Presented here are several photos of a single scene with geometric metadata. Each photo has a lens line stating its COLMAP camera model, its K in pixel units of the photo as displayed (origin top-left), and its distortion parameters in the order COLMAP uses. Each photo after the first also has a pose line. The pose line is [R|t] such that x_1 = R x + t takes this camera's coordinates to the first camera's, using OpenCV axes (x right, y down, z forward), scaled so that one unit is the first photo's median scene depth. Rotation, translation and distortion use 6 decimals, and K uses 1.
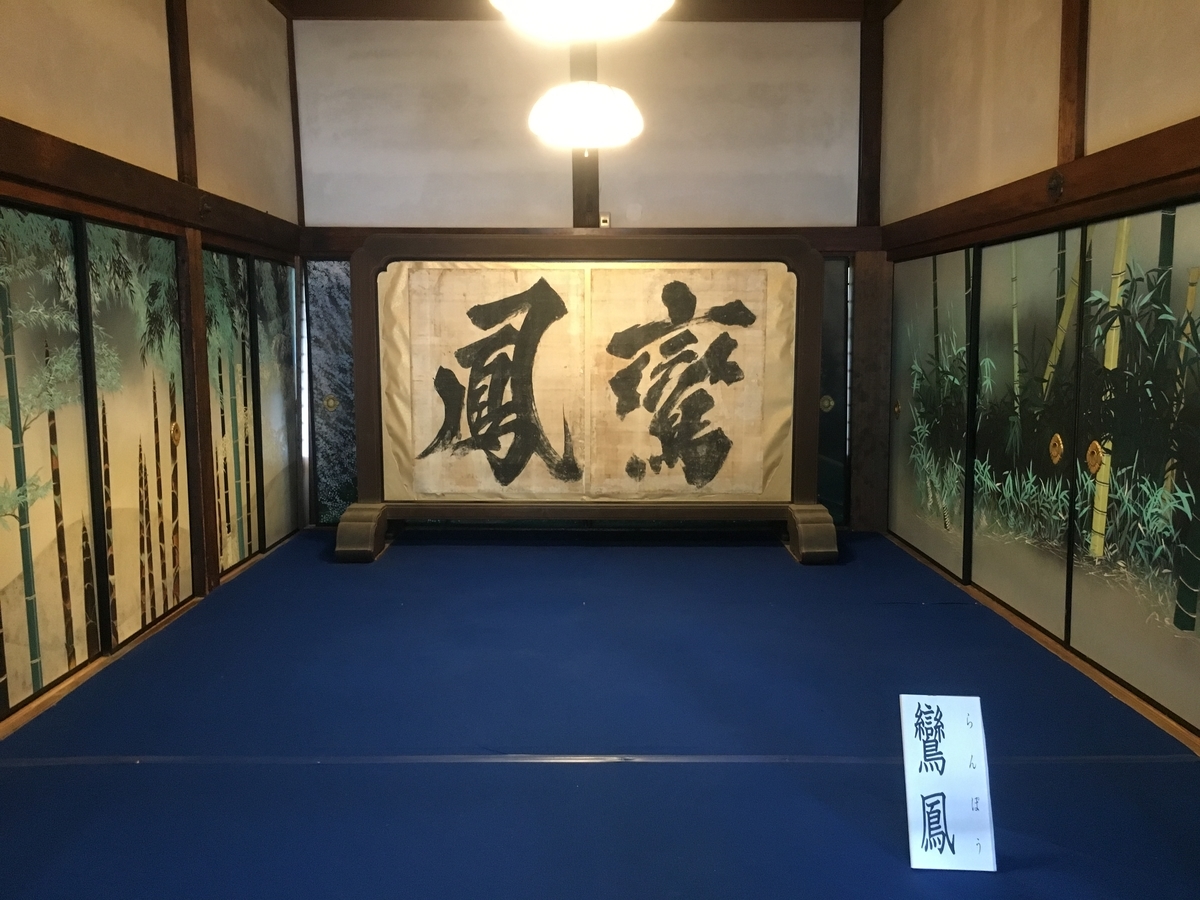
lens RADIAL K [[1021.9, 0, 600.0], [0, 1021.9, 450.0], [0, 0, 1]] dist [0.081716, -0.110032]
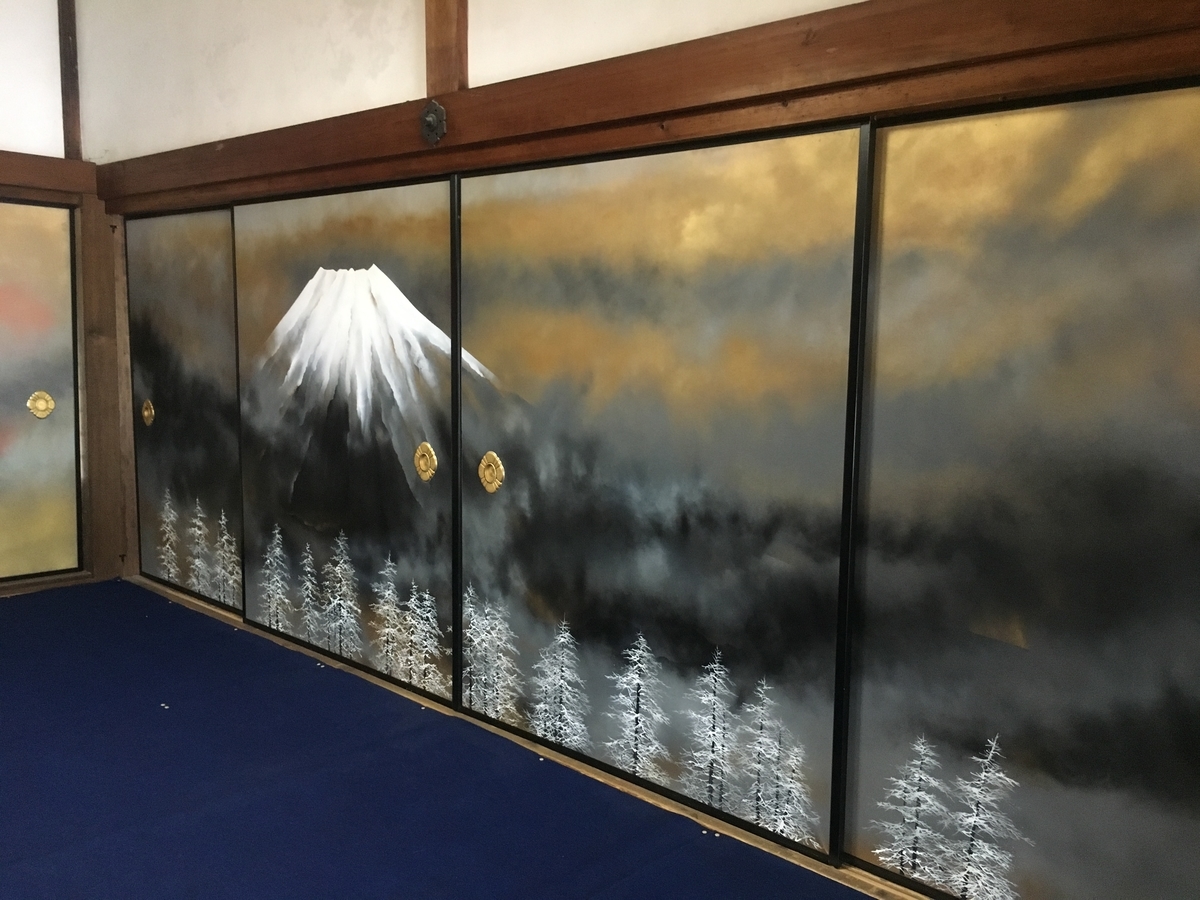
lens RADIAL K [[1021.9, 0, 600.0], [0, 1021.9, 450.0], [0, 0, 1]] dist [0.081716, -0.110032]
pose [[0.715766, -0.076834, 0.694100, -0.015010], [0.062736, 0.996985, 0.045669, -0.041134], [-0.695516, 0.010857, 0.718428, 0.365780]]
